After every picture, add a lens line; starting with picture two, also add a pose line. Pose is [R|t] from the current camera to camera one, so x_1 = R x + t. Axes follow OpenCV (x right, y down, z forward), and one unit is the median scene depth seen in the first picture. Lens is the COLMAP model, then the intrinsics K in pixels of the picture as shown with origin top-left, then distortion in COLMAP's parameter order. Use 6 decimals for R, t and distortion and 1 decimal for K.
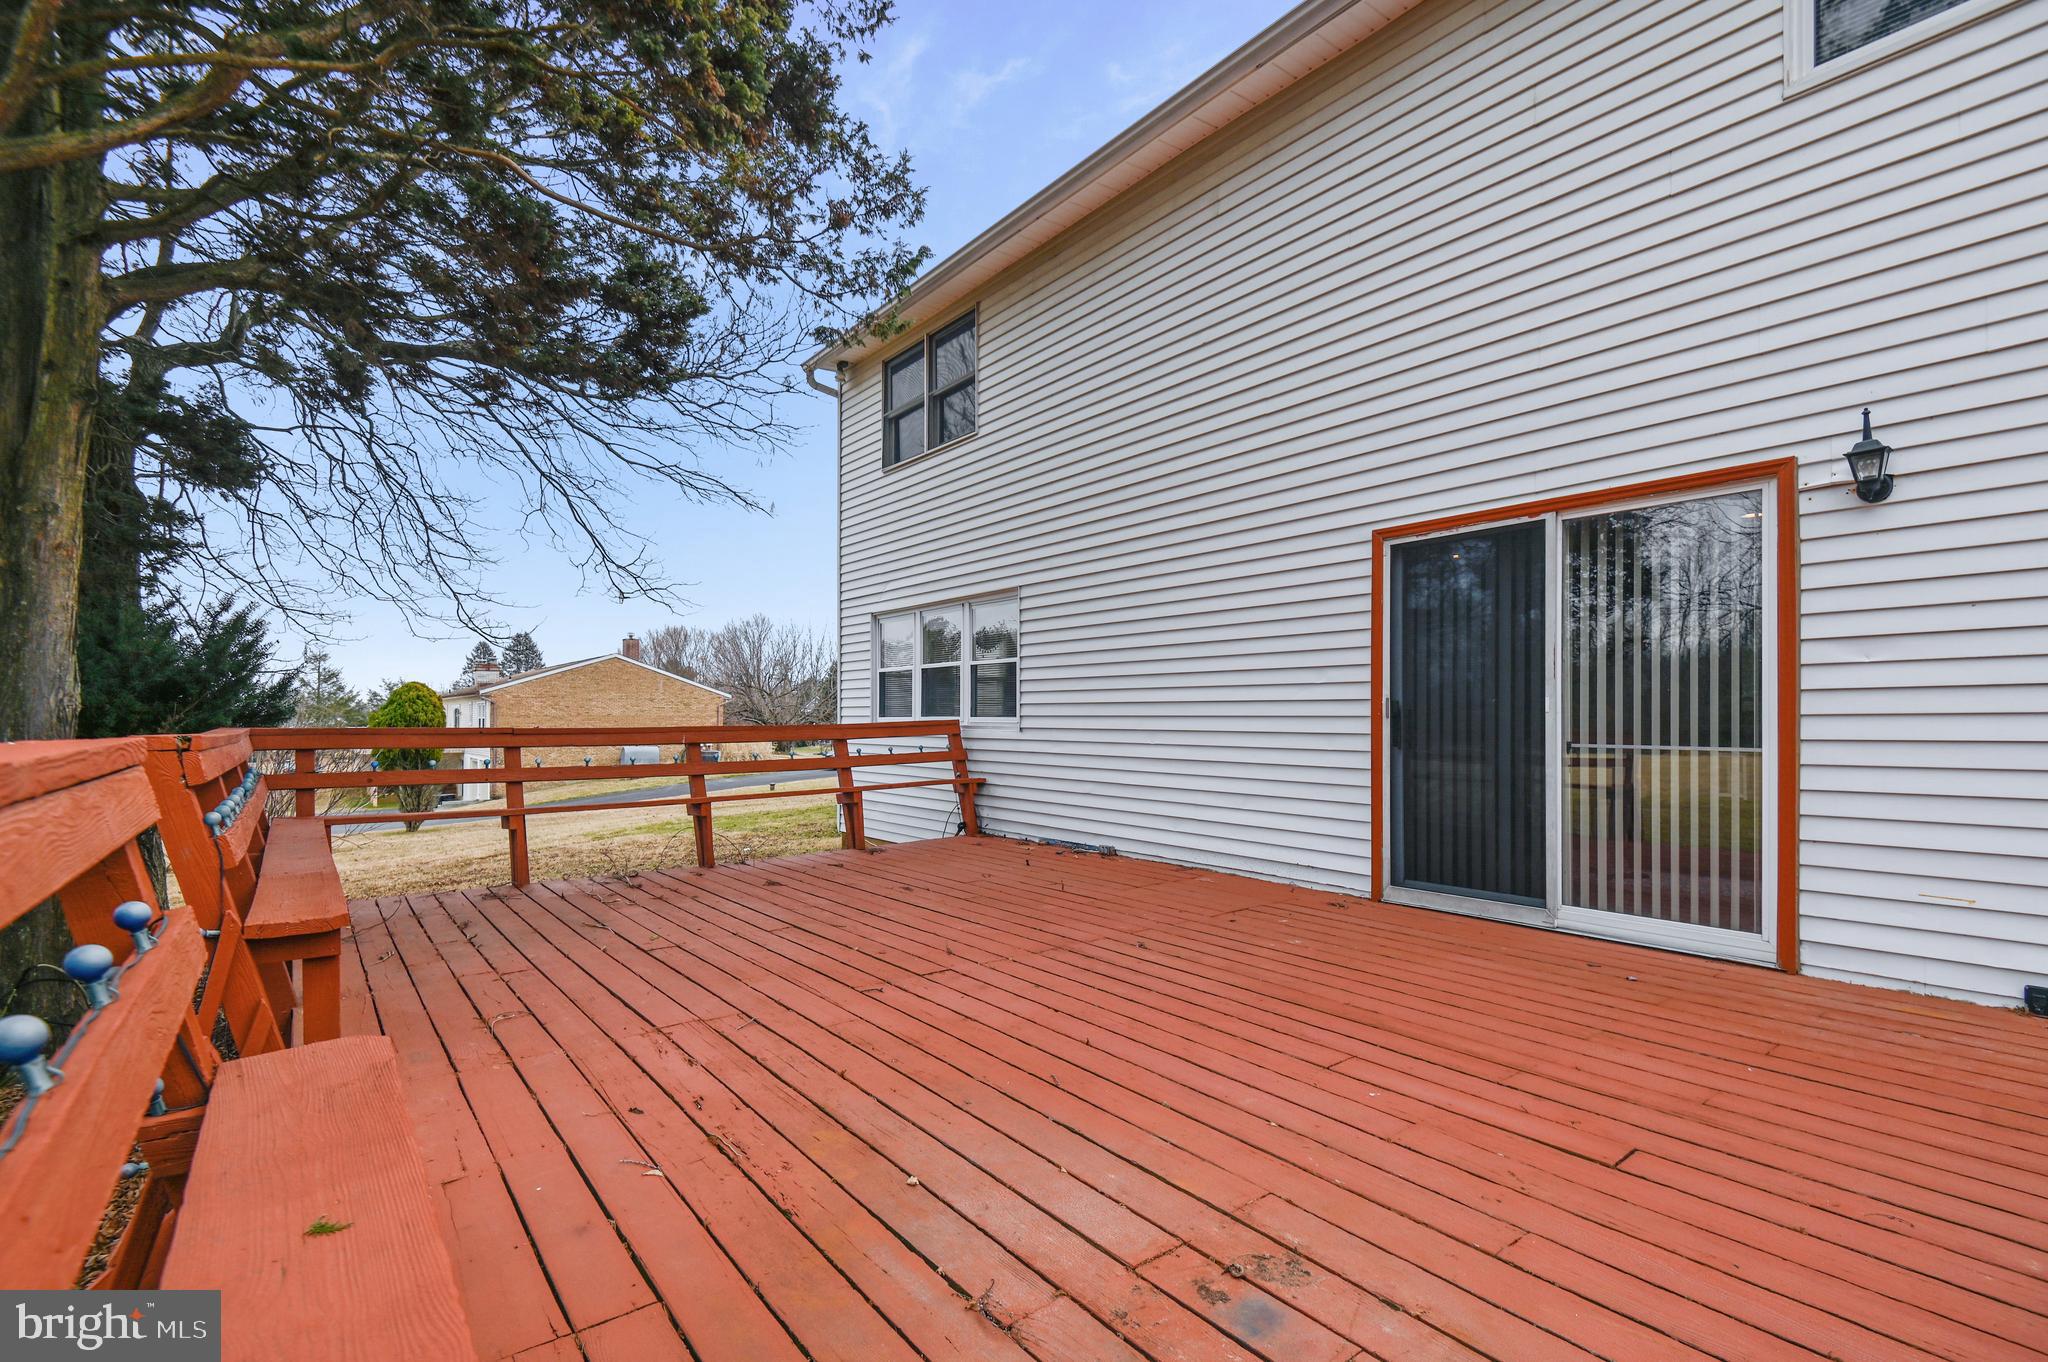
lens RADIAL K [[941.8, 0, 1034.1], [0, 941.8, 707.5], [0, 0, 1]] dist [0.024975, -0.023058]
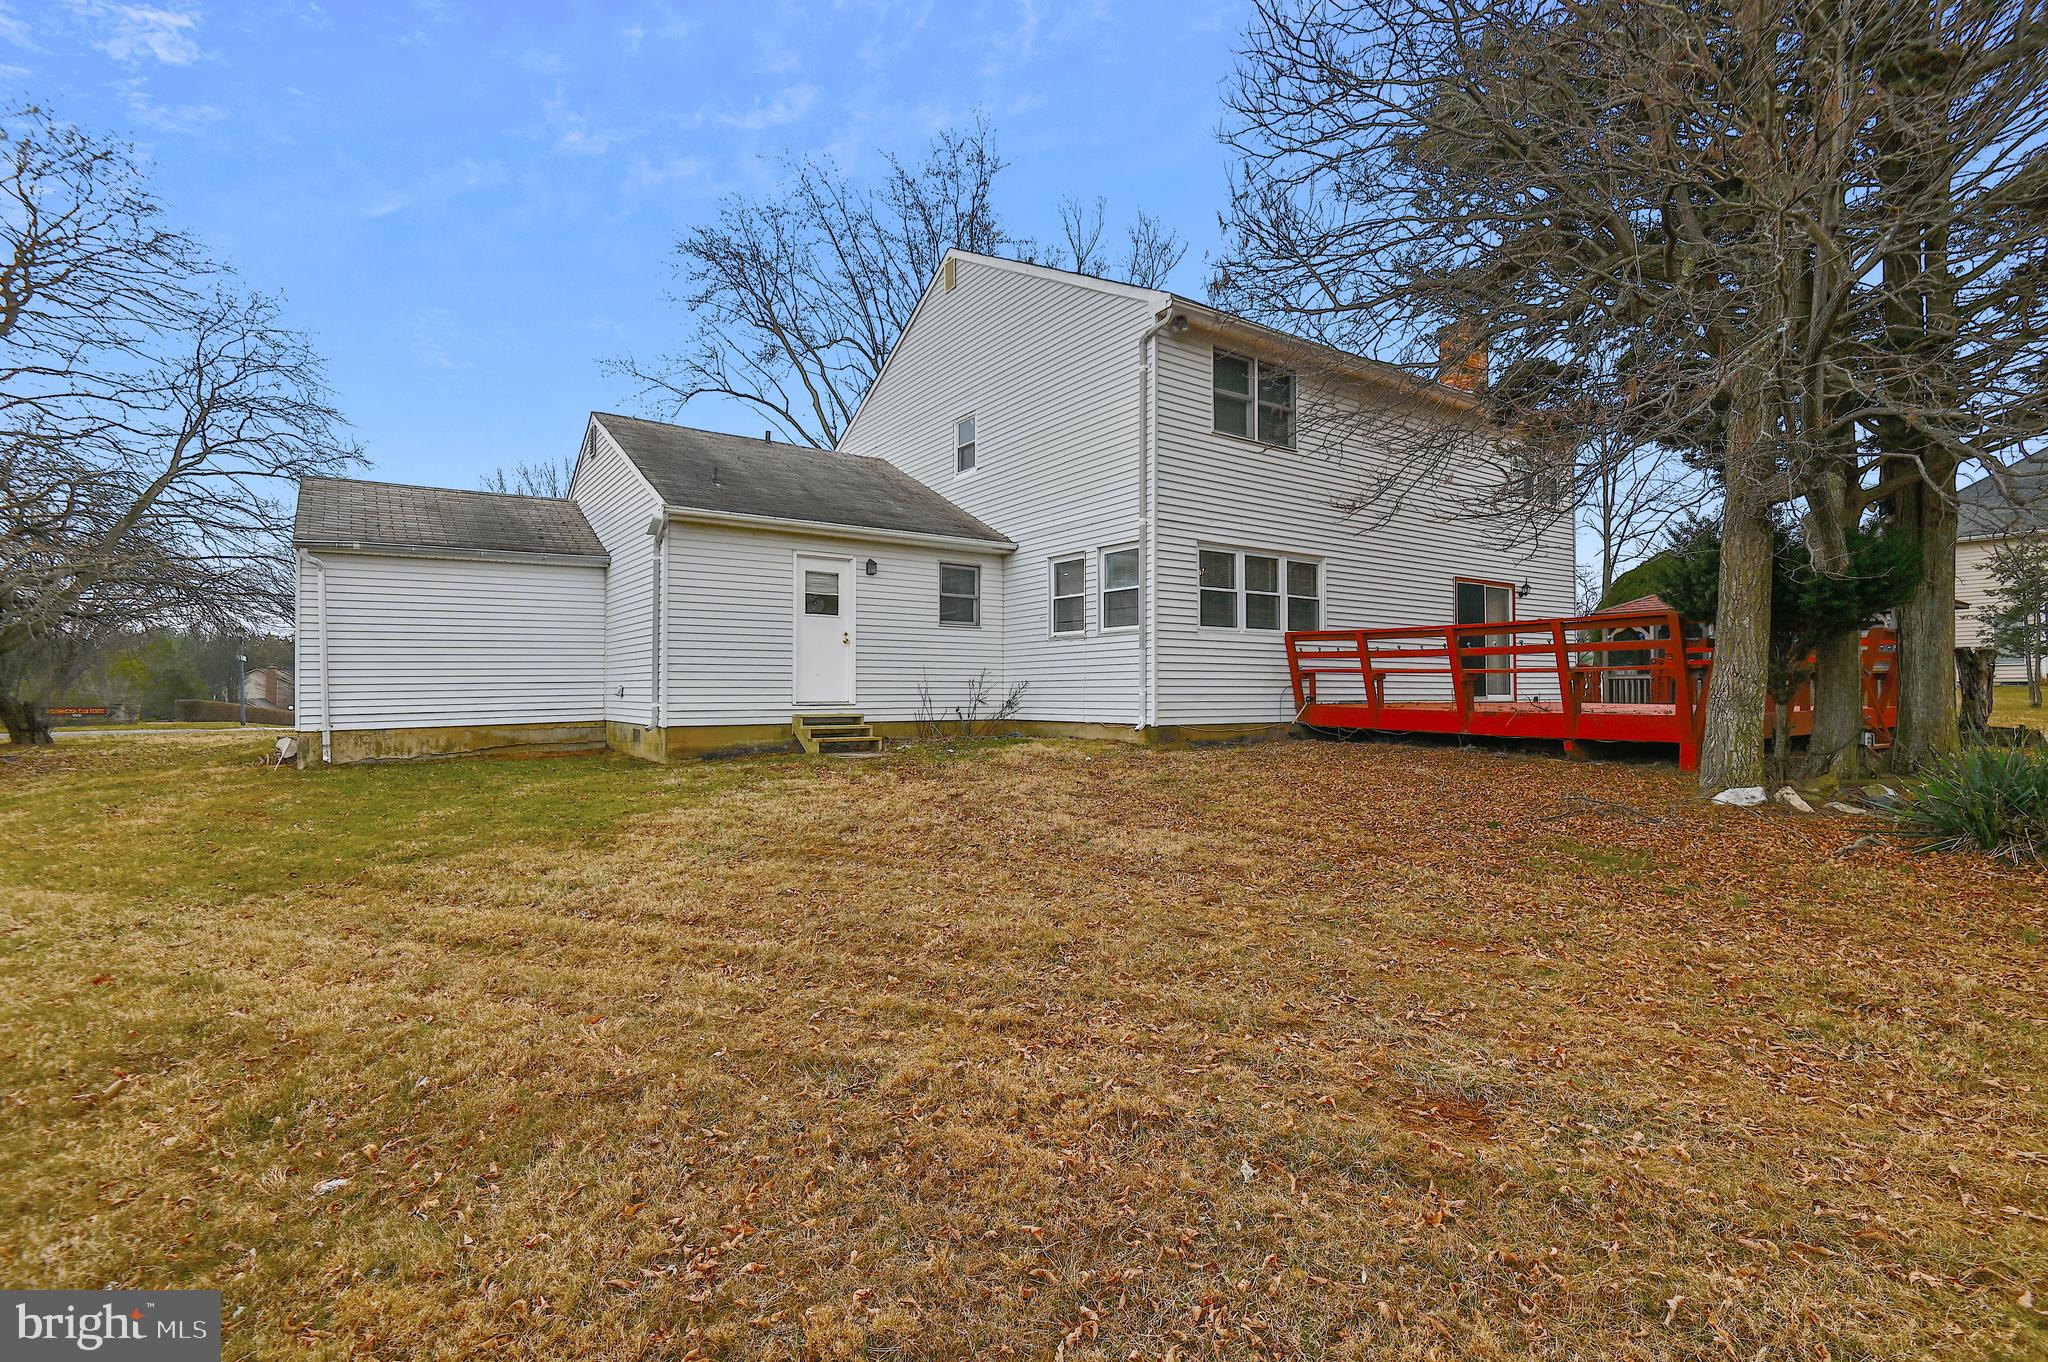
lens RADIAL K [[930.6, 0, 1024.9], [0, 930.6, 691.3], [0, 0, 1]] dist [0.035885, -0.022899]
pose [[0.042588, -0.009845, 0.999044, -3.609718], [-0.015504, 0.999825, 0.010513, 0.222898], [-0.998972, -0.015937, 0.042428, 3.022472]]
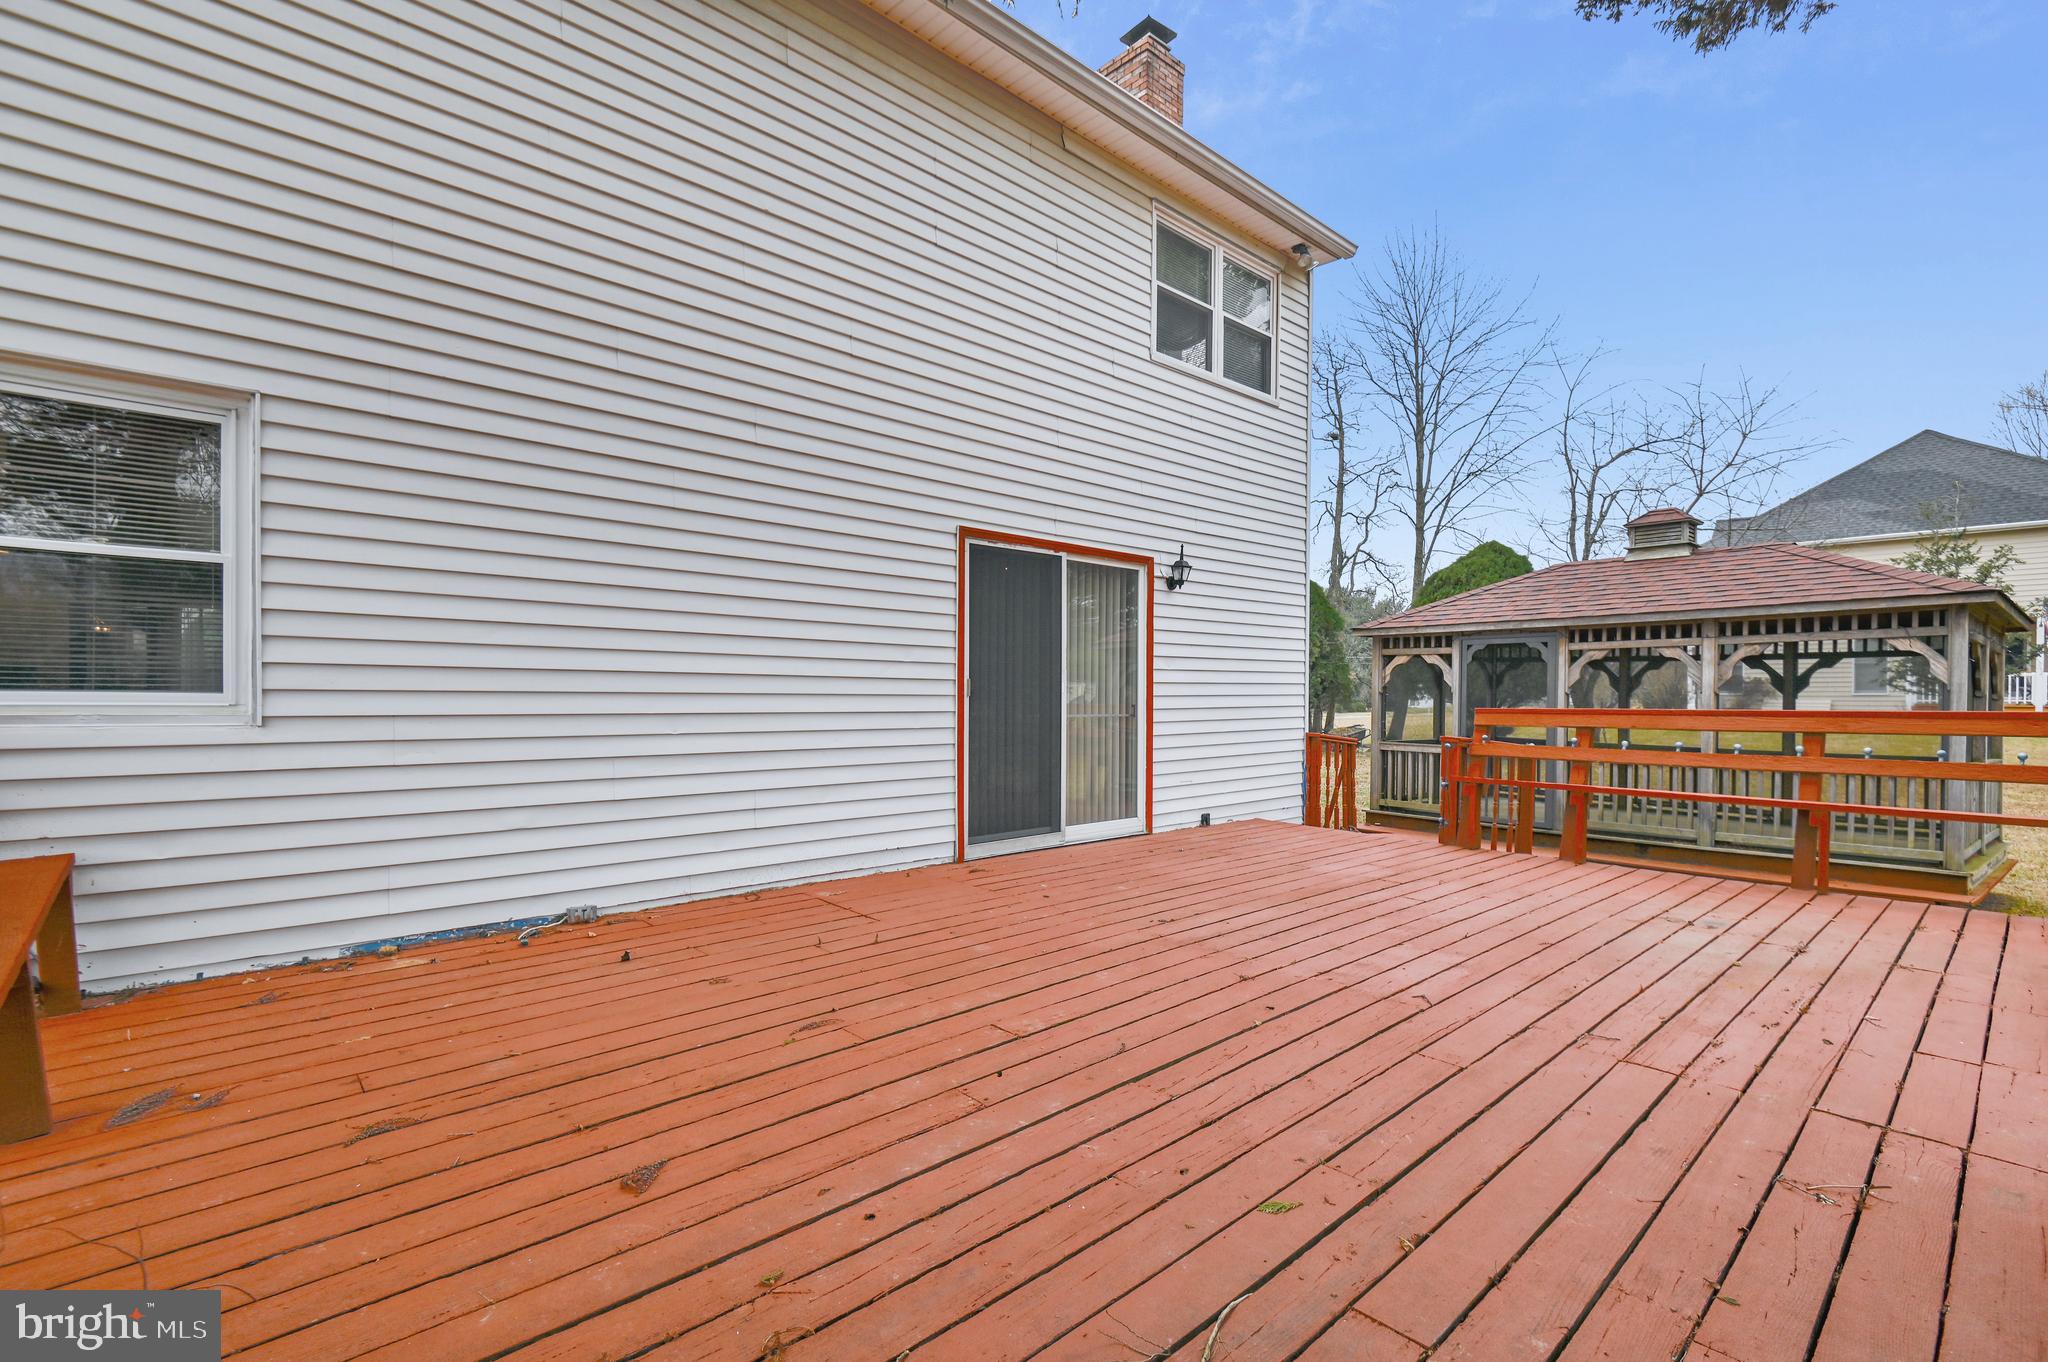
lens RADIAL K [[930.6, 0, 1024.9], [0, 930.6, 691.3], [0, 0, 1]] dist [0.035885, -0.022899]
pose [[-0.088423, -0.002472, 0.996080, -0.979579], [-0.021234, 0.999774, 0.000597, 0.003320], [-0.995857, -0.021098, -0.088455, 1.372932]]
